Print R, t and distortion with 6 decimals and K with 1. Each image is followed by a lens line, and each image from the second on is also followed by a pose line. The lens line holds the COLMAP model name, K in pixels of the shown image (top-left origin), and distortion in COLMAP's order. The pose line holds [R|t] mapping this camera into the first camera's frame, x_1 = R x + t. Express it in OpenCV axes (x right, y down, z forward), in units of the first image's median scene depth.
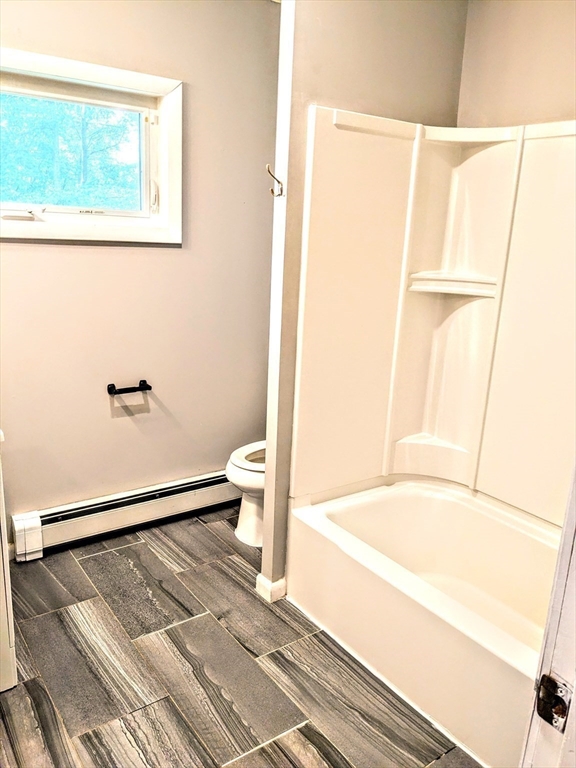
lens RADIAL K [[606.5, 0, 288.0], [0, 606.5, 384.0], [0, 0, 1]] dist [-0.001439, -0.002861]
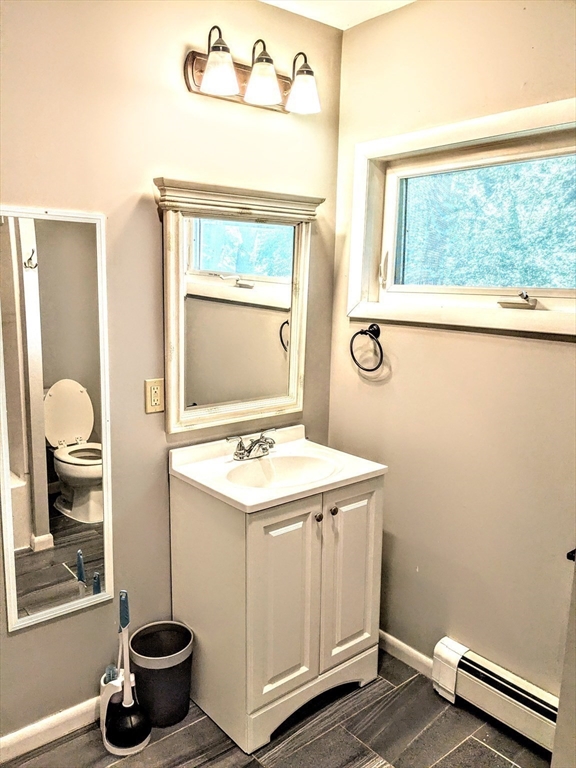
lens RADIAL K [[606.5, 0, 288.0], [0, 606.5, 384.0], [0, 0, 1]] dist [-0.001439, -0.002861]
pose [[0.062335, 0.119383, -0.990890, 0.354666], [-0.274548, 0.956569, 0.097977, -0.153308], [0.959551, 0.265939, 0.092404, 0.599553]]
